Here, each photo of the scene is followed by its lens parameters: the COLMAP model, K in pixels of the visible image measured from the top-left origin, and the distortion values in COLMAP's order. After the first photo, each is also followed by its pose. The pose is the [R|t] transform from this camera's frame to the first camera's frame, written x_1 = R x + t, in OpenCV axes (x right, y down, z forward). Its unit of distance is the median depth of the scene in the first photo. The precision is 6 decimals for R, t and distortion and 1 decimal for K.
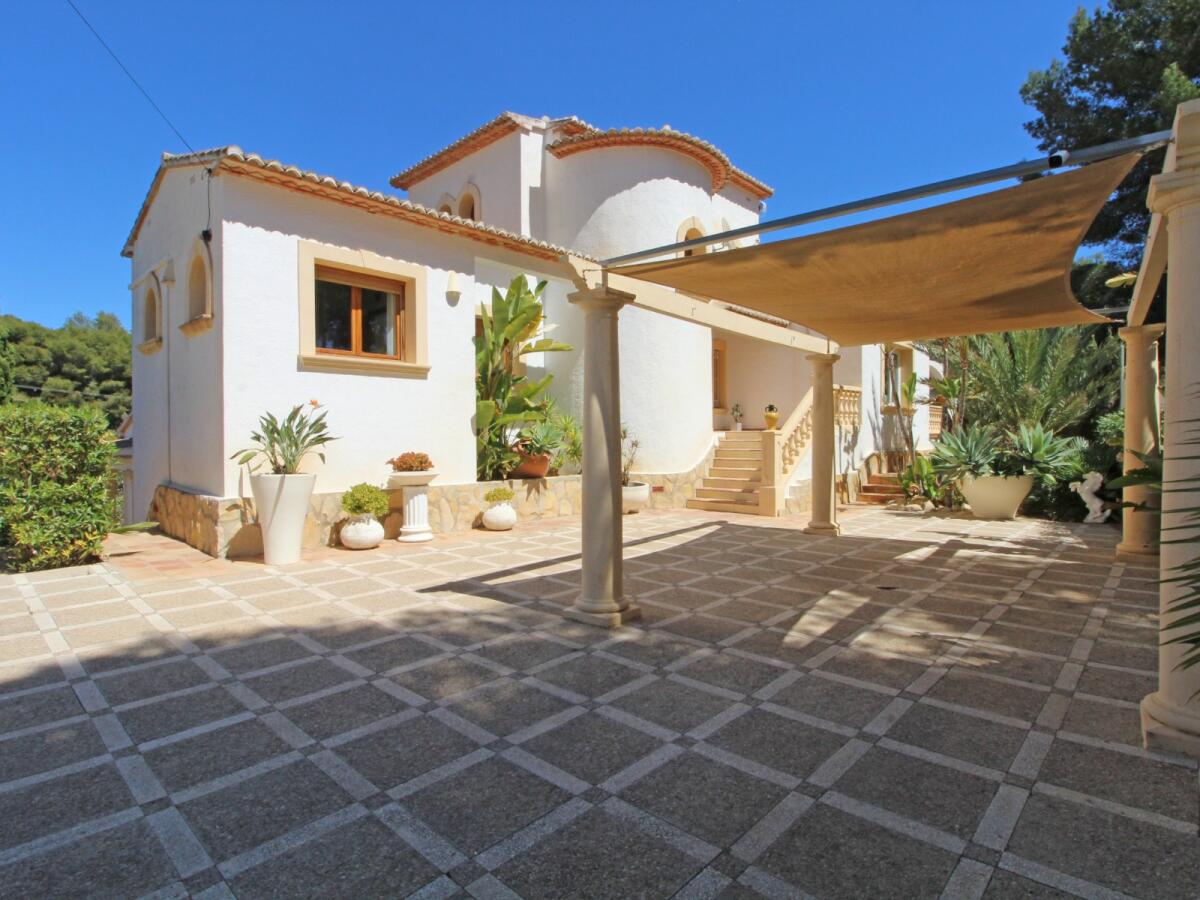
lens RADIAL K [[629.0, 0, 600.0], [0, 629.0, 450.0], [0, 0, 1]] dist [-0.004081, -0.001055]
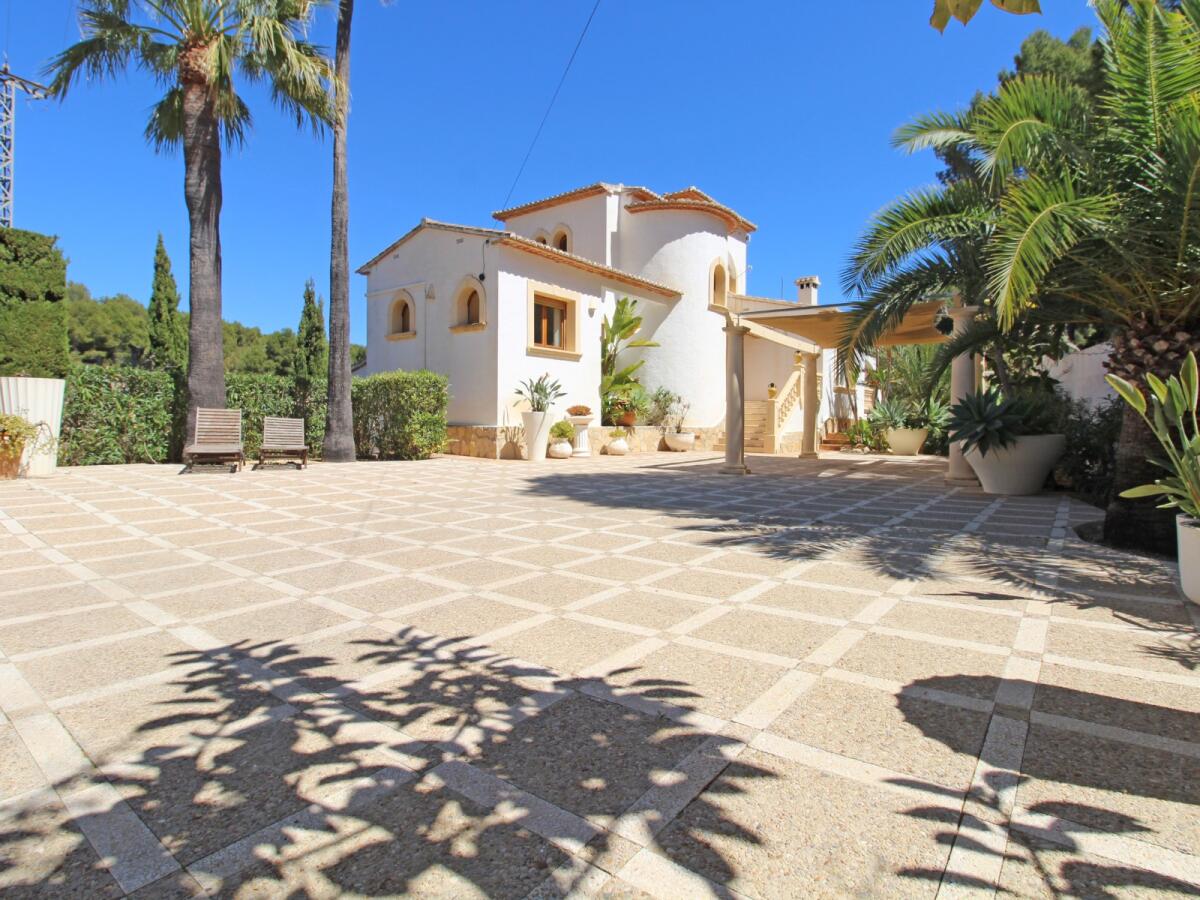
lens RADIAL K [[631.2, 0, 602.1], [0, 631.2, 435.9], [0, 0, 1]] dist [0.004008, 0.000548]
pose [[0.994568, 0.013627, 0.103193, -0.297054], [-0.014121, 0.999892, 0.004053, 0.056911], [-0.103126, -0.005488, 0.994653, -0.502703]]
